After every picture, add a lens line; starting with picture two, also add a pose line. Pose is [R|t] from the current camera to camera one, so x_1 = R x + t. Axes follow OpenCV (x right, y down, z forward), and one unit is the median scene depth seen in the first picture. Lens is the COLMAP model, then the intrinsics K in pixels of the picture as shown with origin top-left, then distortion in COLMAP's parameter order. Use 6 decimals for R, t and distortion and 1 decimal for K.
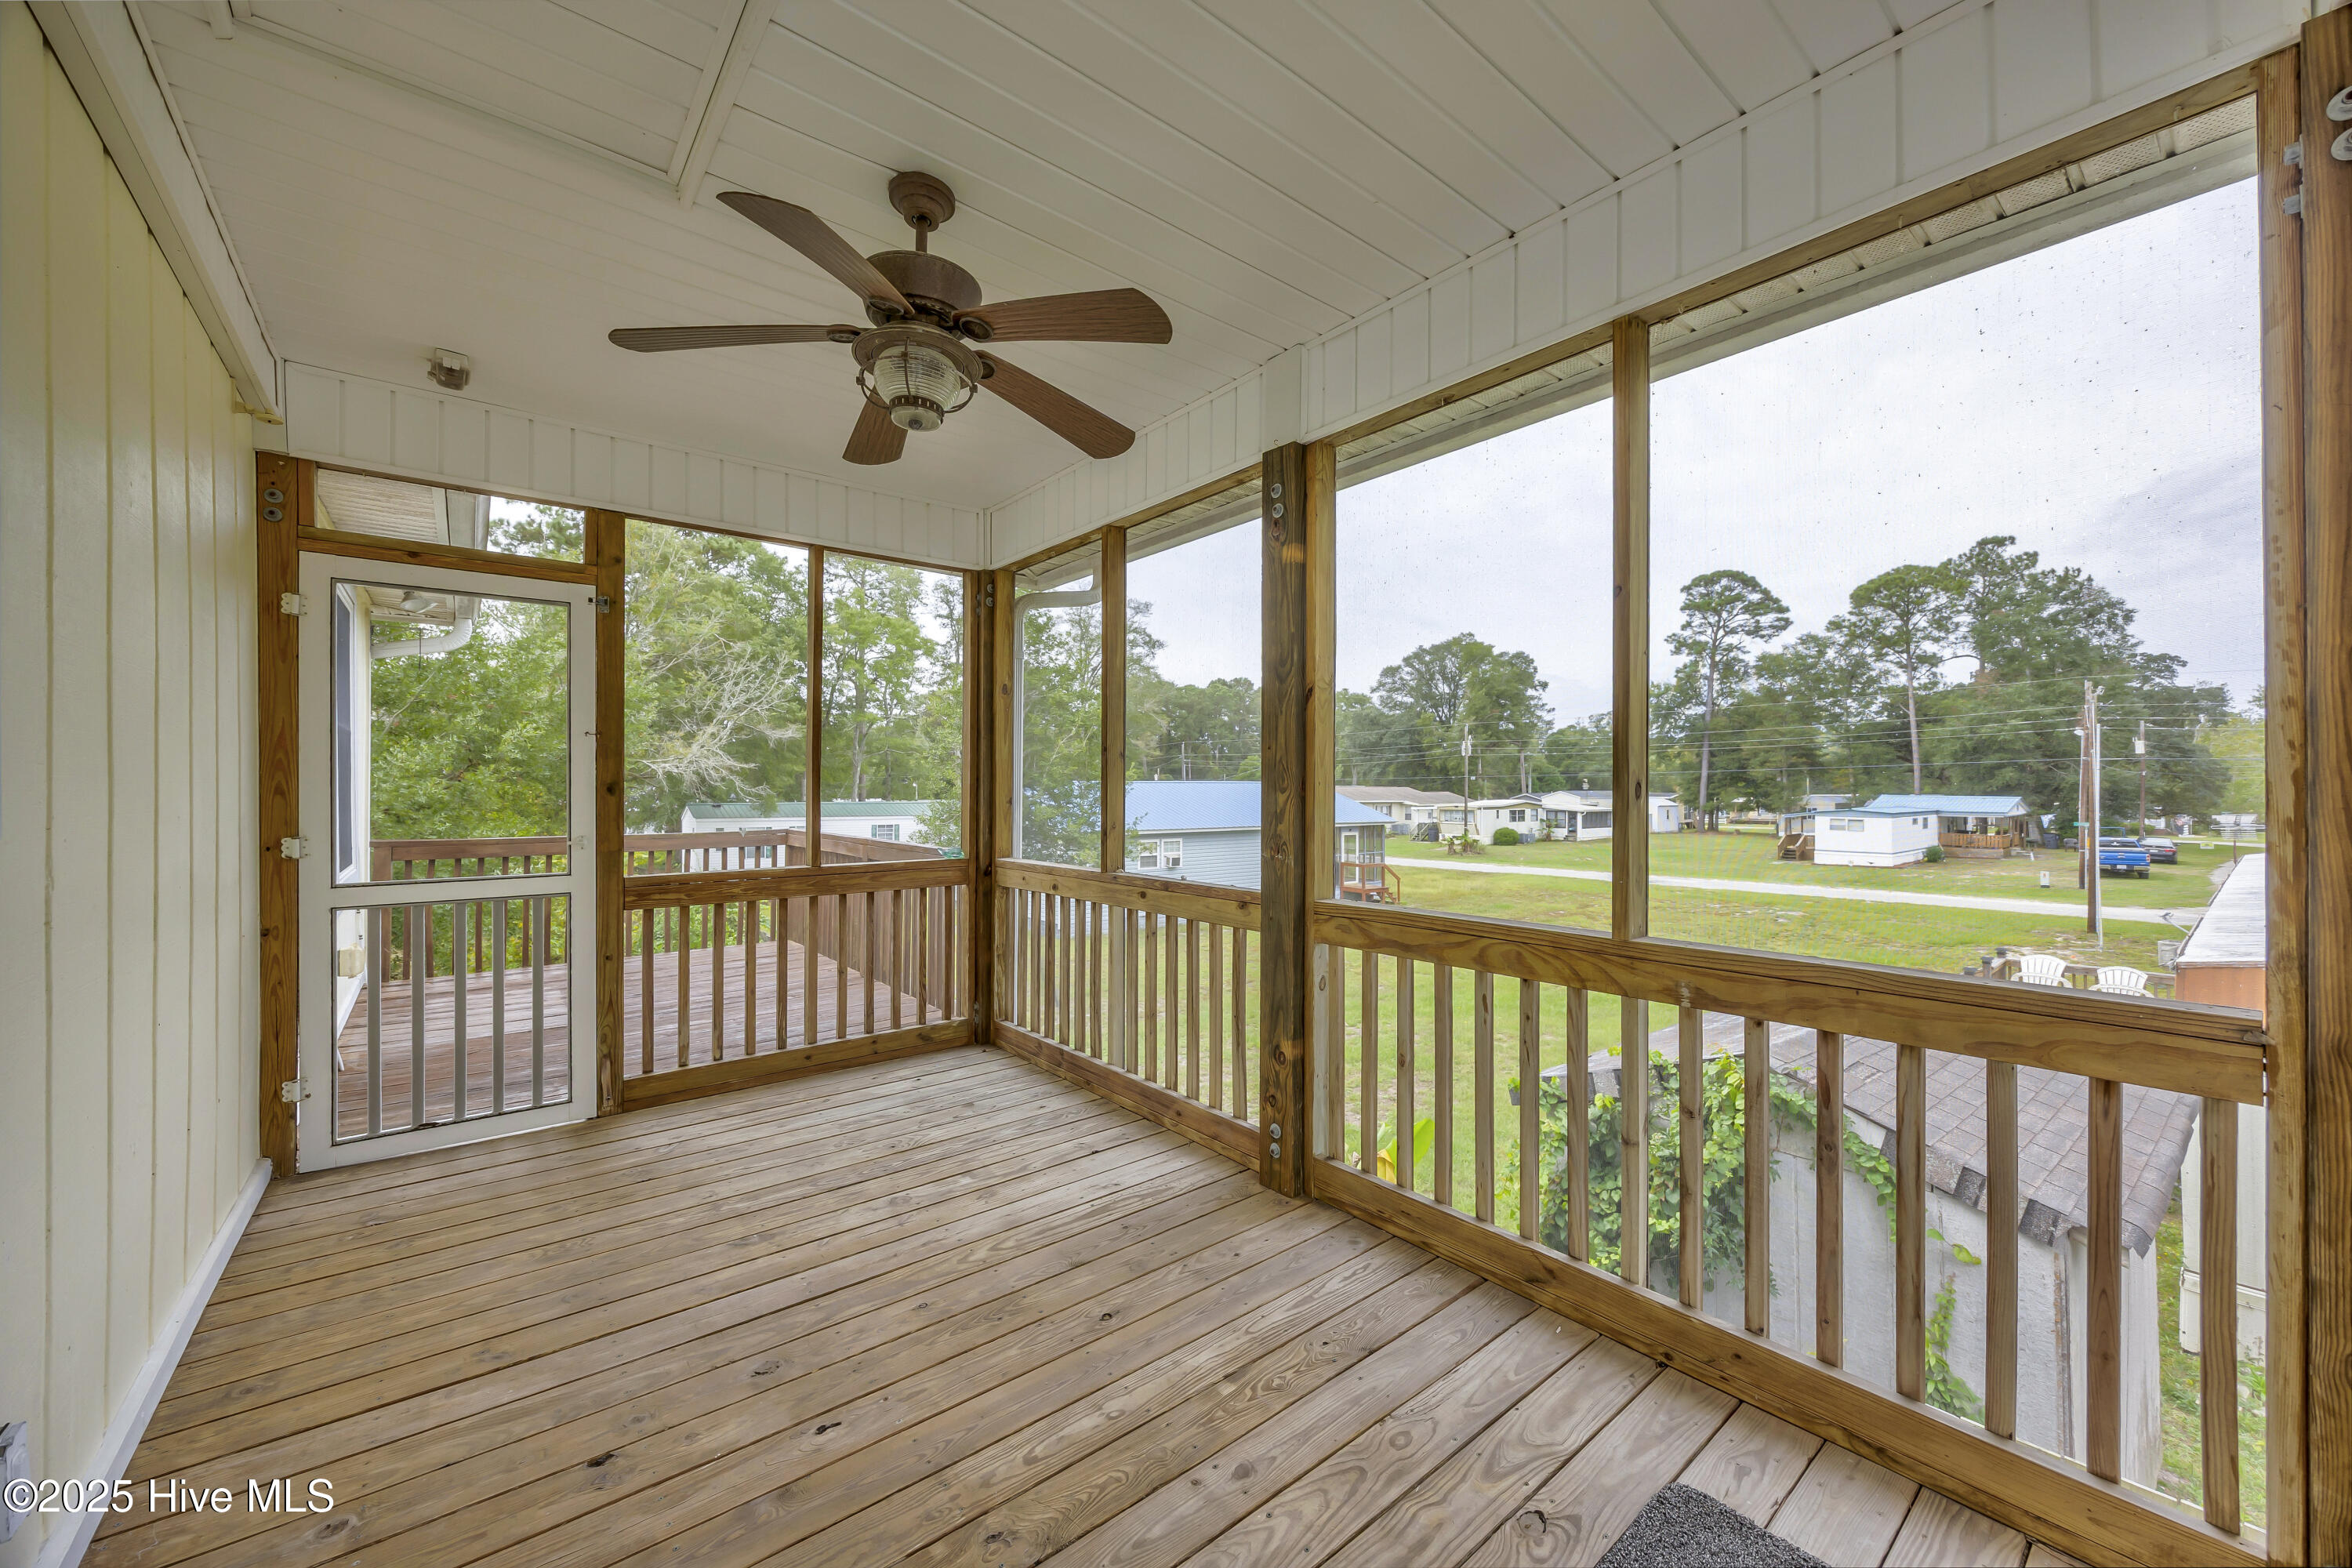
lens RADIAL K [[917.4, 0, 1186.1], [0, 917.4, 775.7], [0, 0, 1]] dist [0.000164, -0.000036]
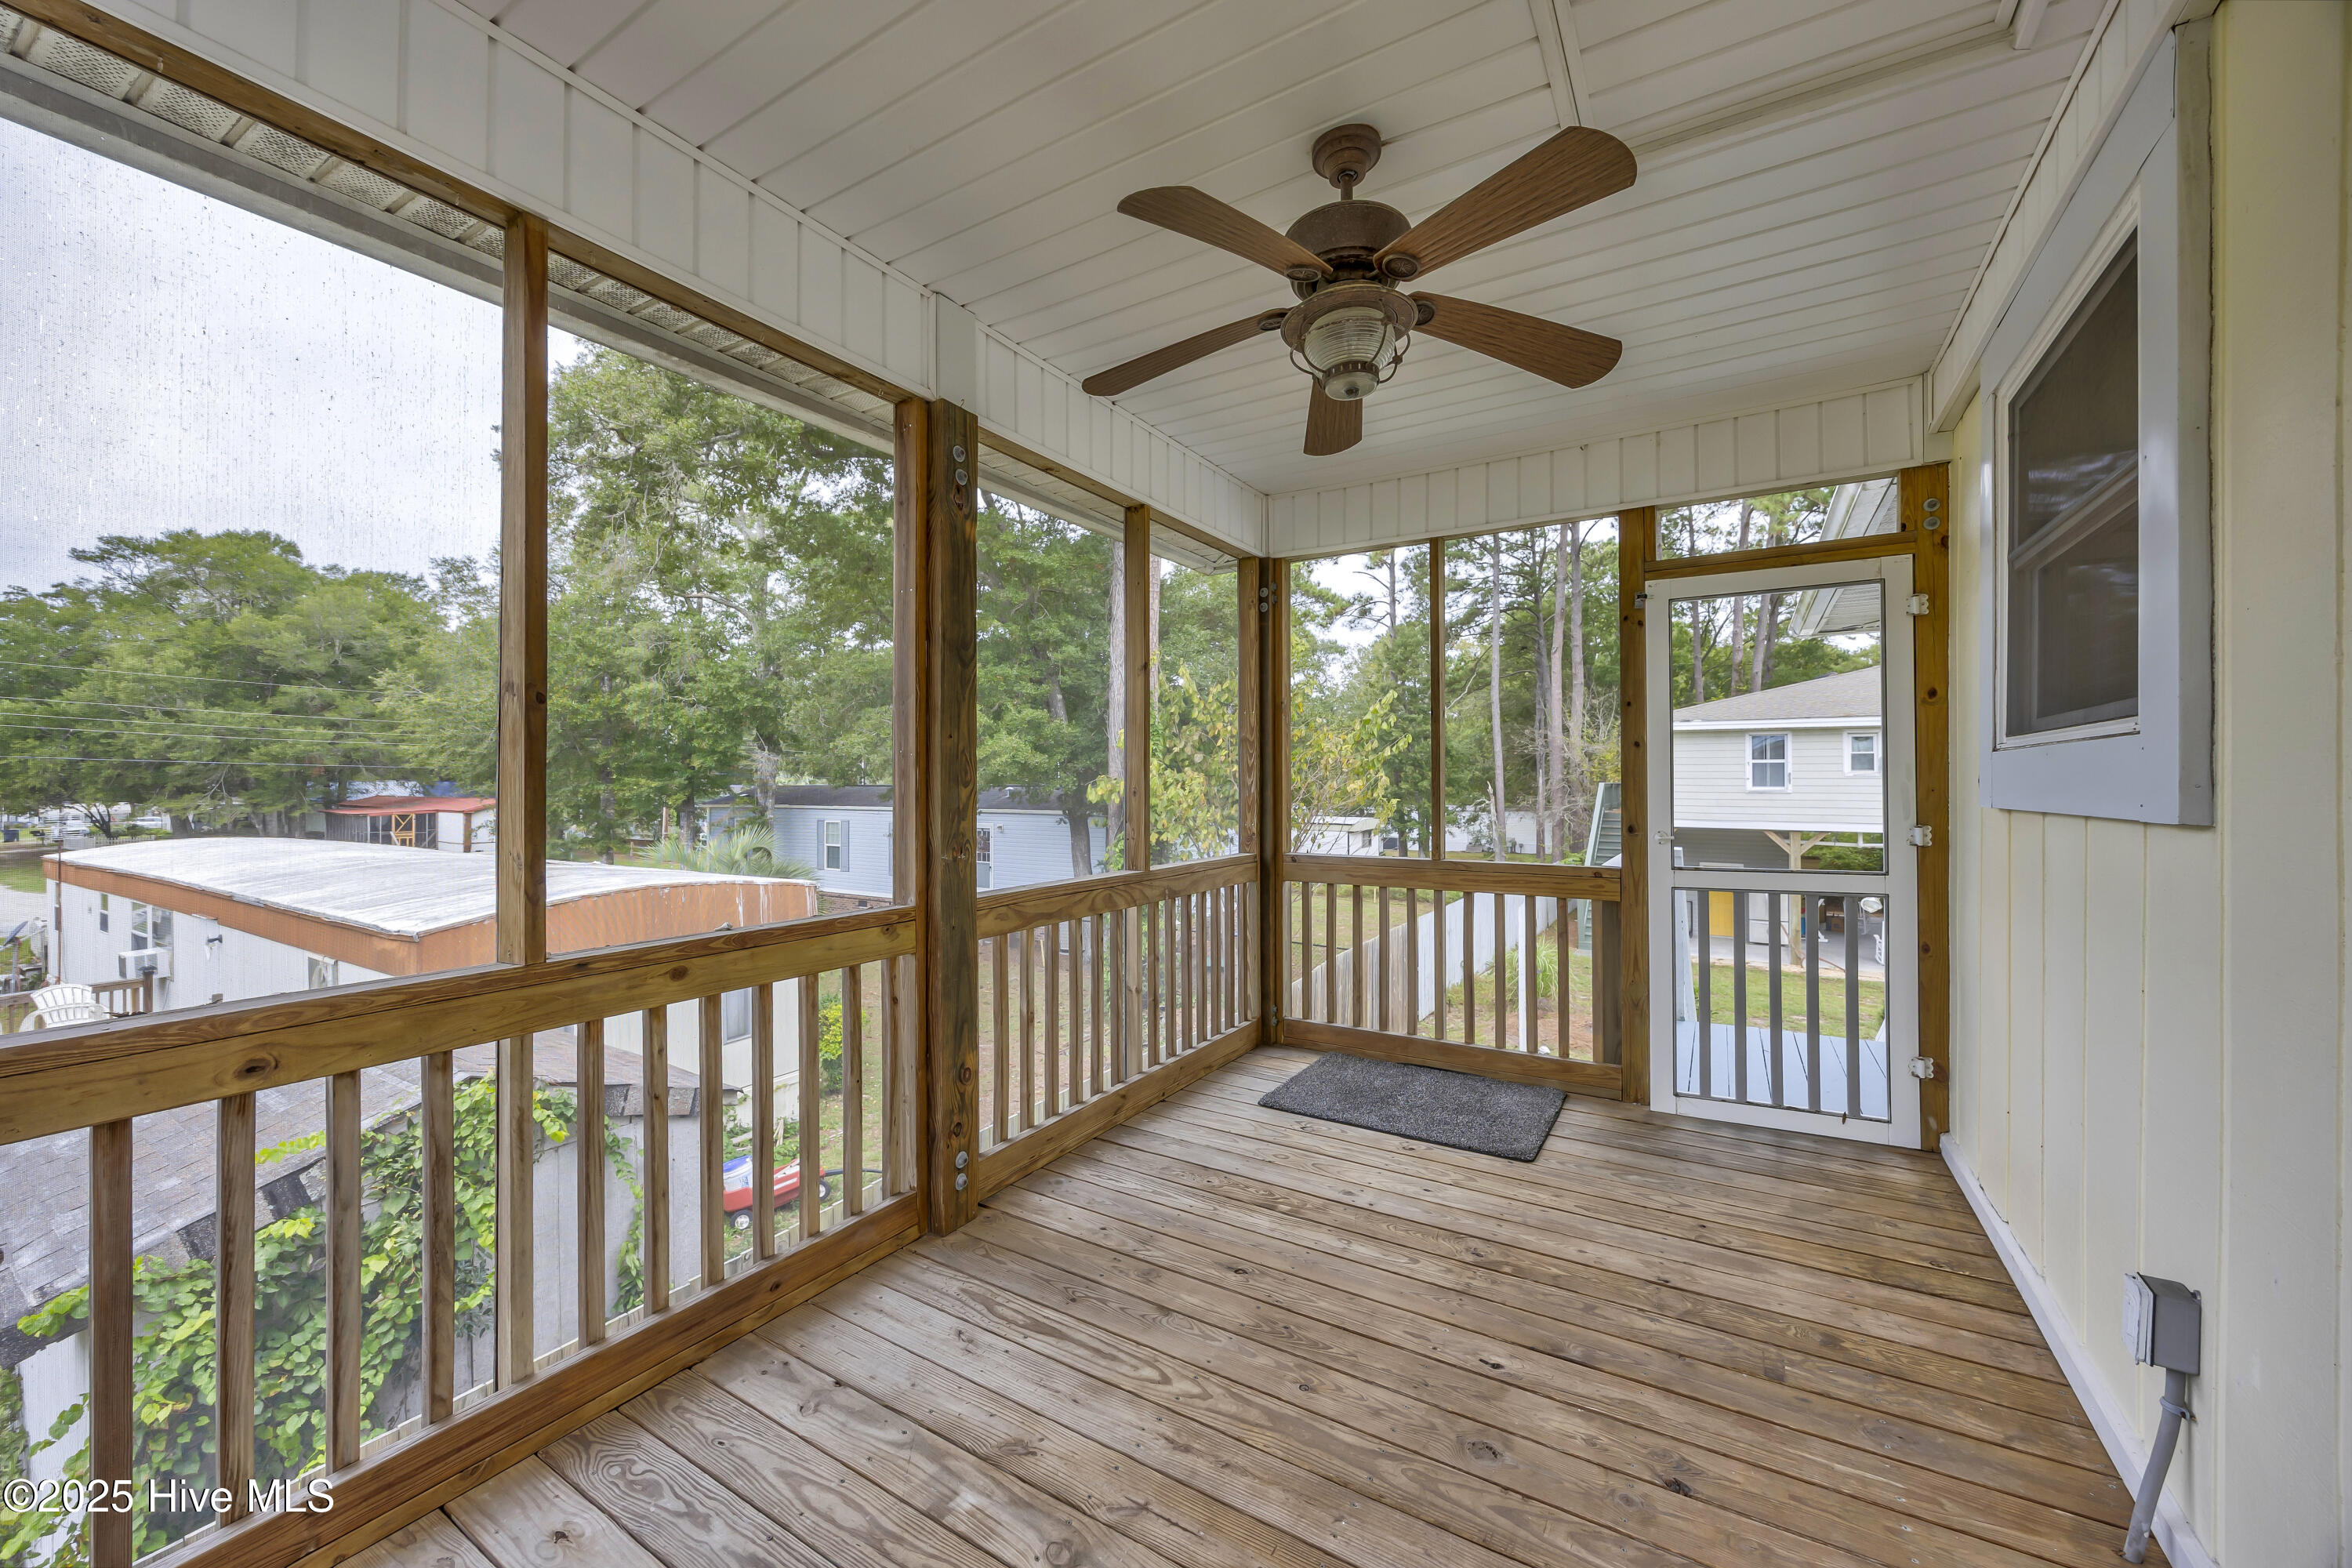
lens RADIAL K [[917.4, 0, 1177.3], [0, 917.4, 795.3], [0, 0, 1]] dist [0.000164, -0.000036]
pose [[-0.354147, 0.000323, 0.935190, -1.011395], [-0.004520, 0.999988, -0.002057, 0.034185], [-0.935179, -0.004955, -0.354141, 1.379314]]
